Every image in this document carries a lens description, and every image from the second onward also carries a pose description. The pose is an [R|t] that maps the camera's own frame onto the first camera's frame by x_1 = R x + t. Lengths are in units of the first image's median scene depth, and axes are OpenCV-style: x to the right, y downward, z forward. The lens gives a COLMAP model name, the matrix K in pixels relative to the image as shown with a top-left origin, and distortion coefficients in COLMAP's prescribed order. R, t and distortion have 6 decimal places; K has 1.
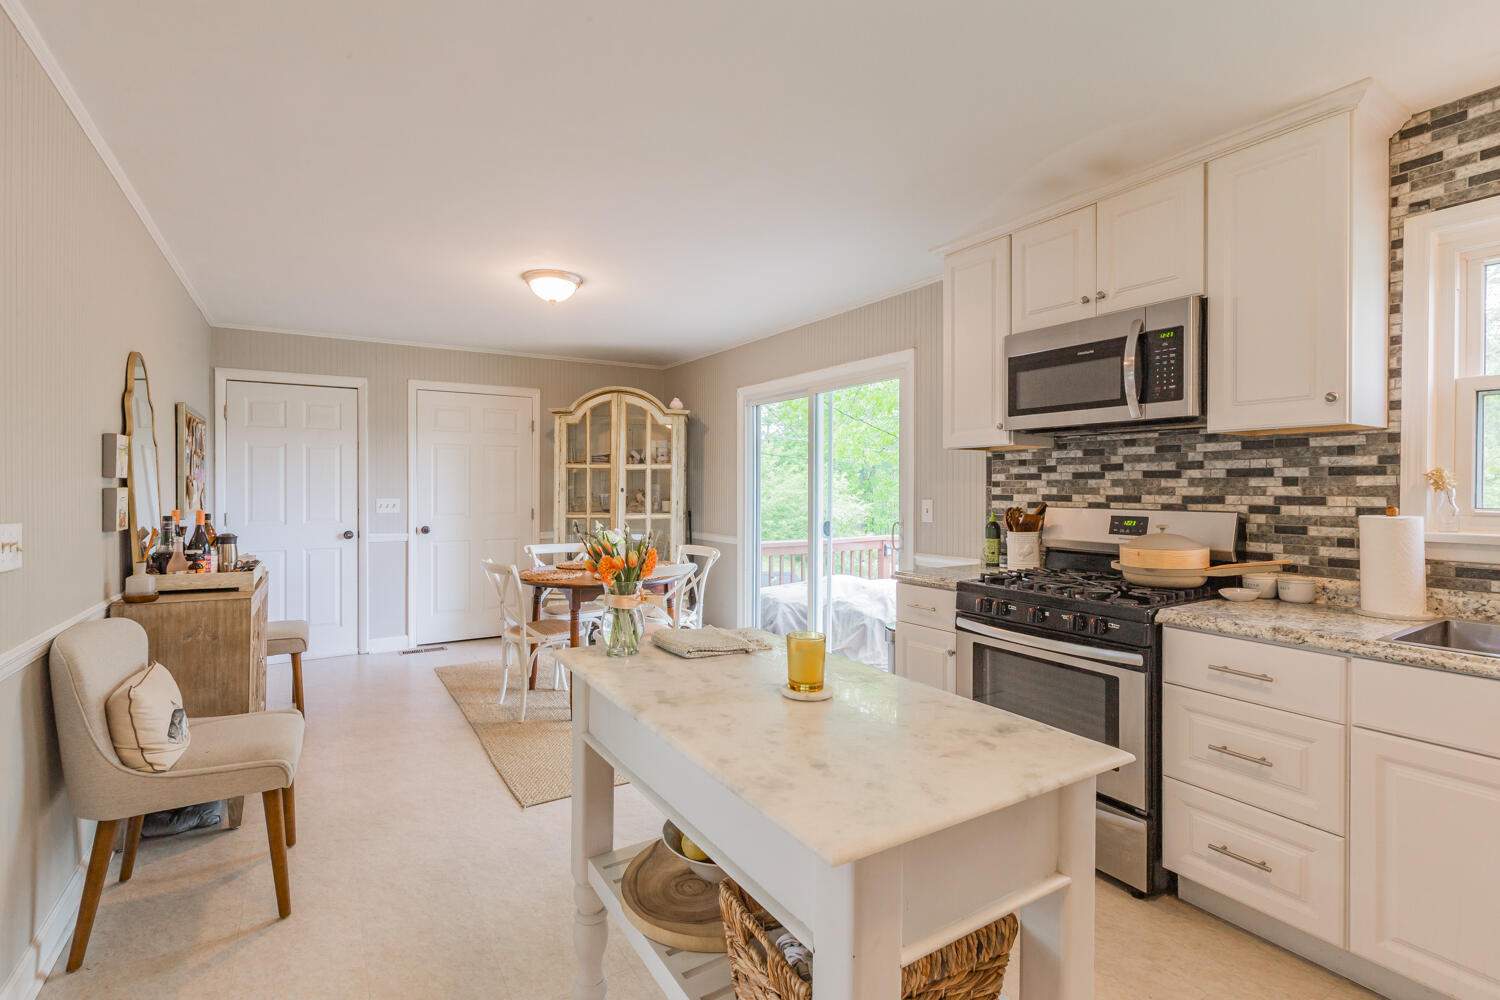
lens RADIAL K [[690.0, 0, 746.6], [0, 690.0, 489.9], [0, 0, 1]] dist [0.002879, 0.000670]
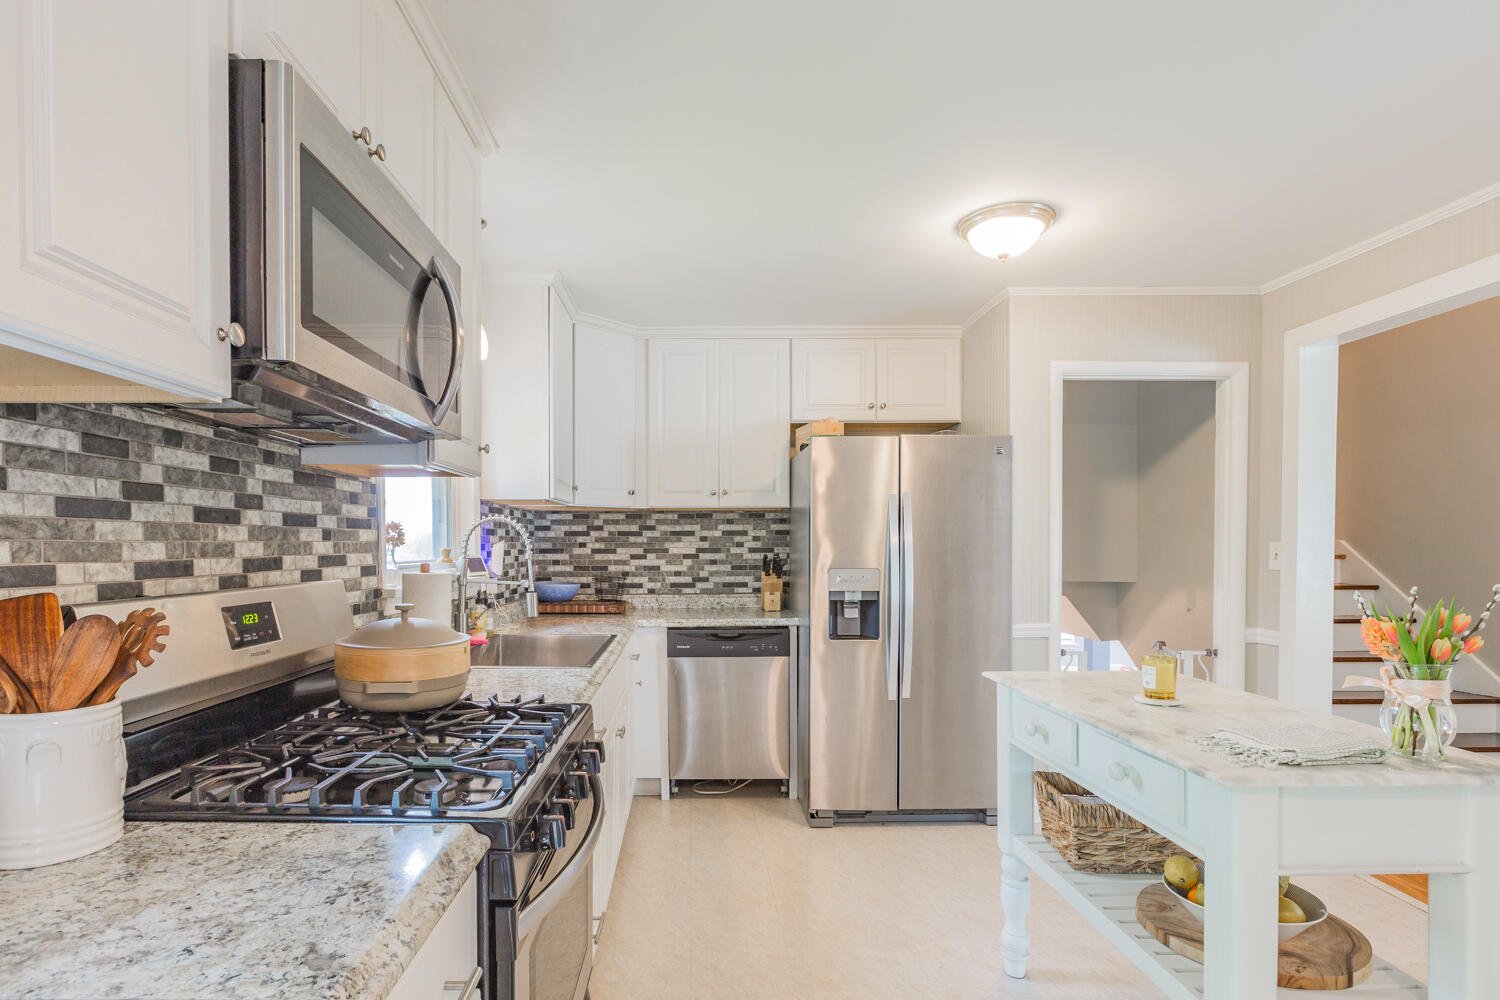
lens RADIAL K [[780.4, 0, 747.2], [0, 780.4, 554.2], [0, 0, 1]] dist [0.000458, 0.000211]
pose [[-0.878645, -0.005854, 0.477440, 0.009158], [0.001340, 0.999891, 0.014727, -0.003109], [-0.477474, 0.013580, -0.878541, 1.339032]]
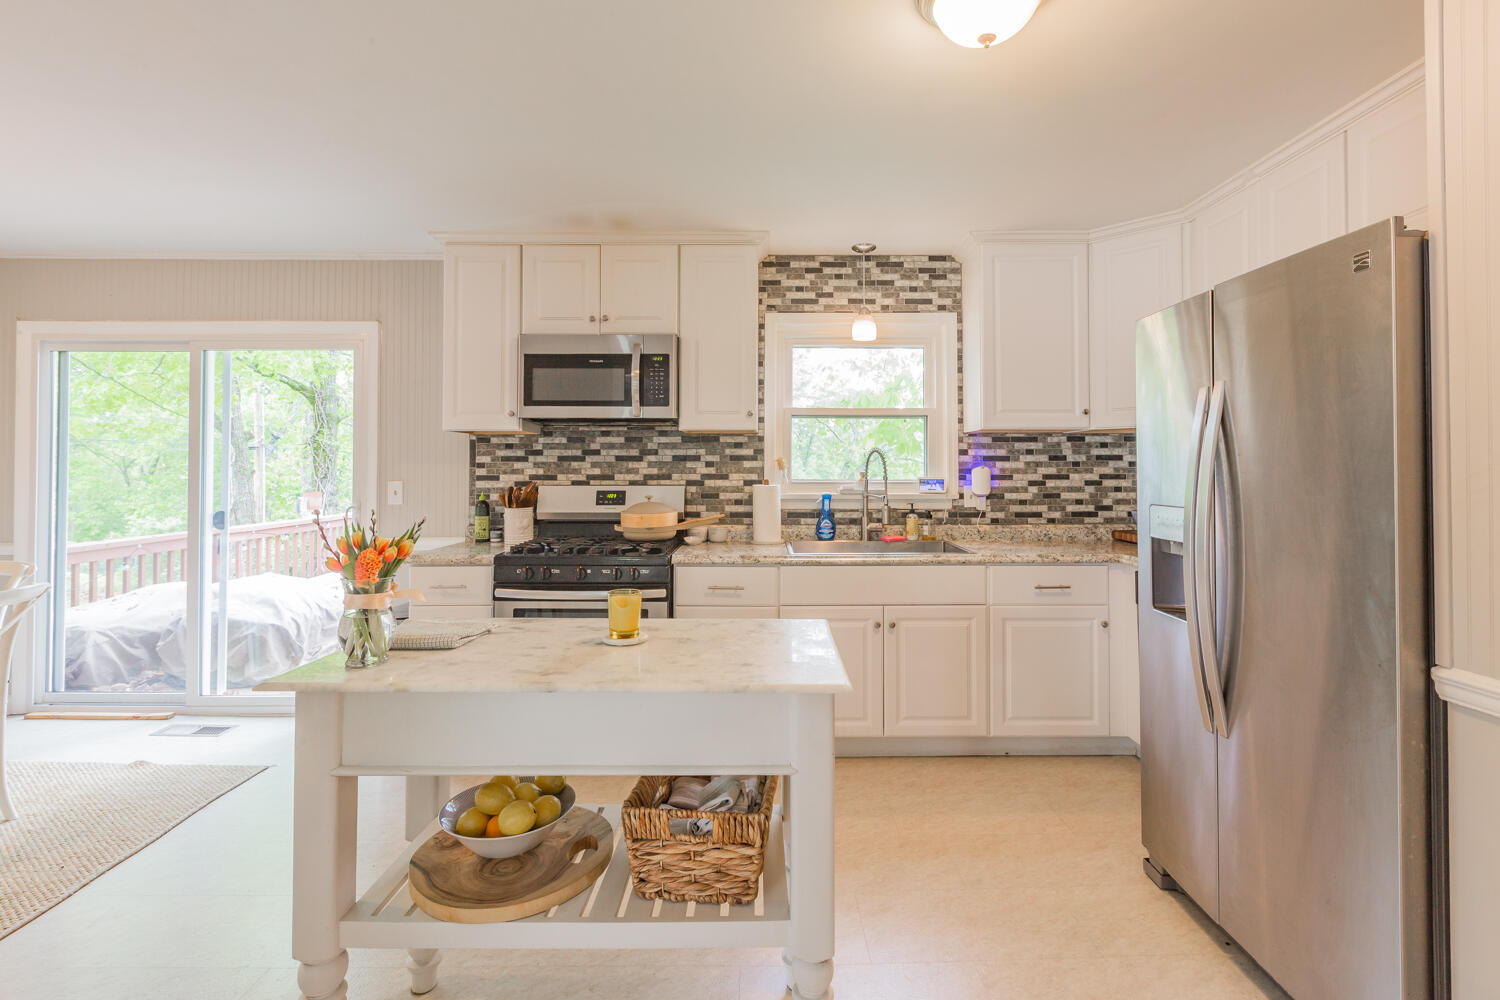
lens RADIAL K [[692.8, 0, 752.1], [0, 692.8, 455.3], [0, 0, 1]] dist [-0.001040, 0.000110]
pose [[0.534572, 0.015641, 0.844978, -0.413656], [0.004296, 0.999766, -0.021224, 0.000705], [-0.845112, 0.014975, 0.534380, 0.085736]]
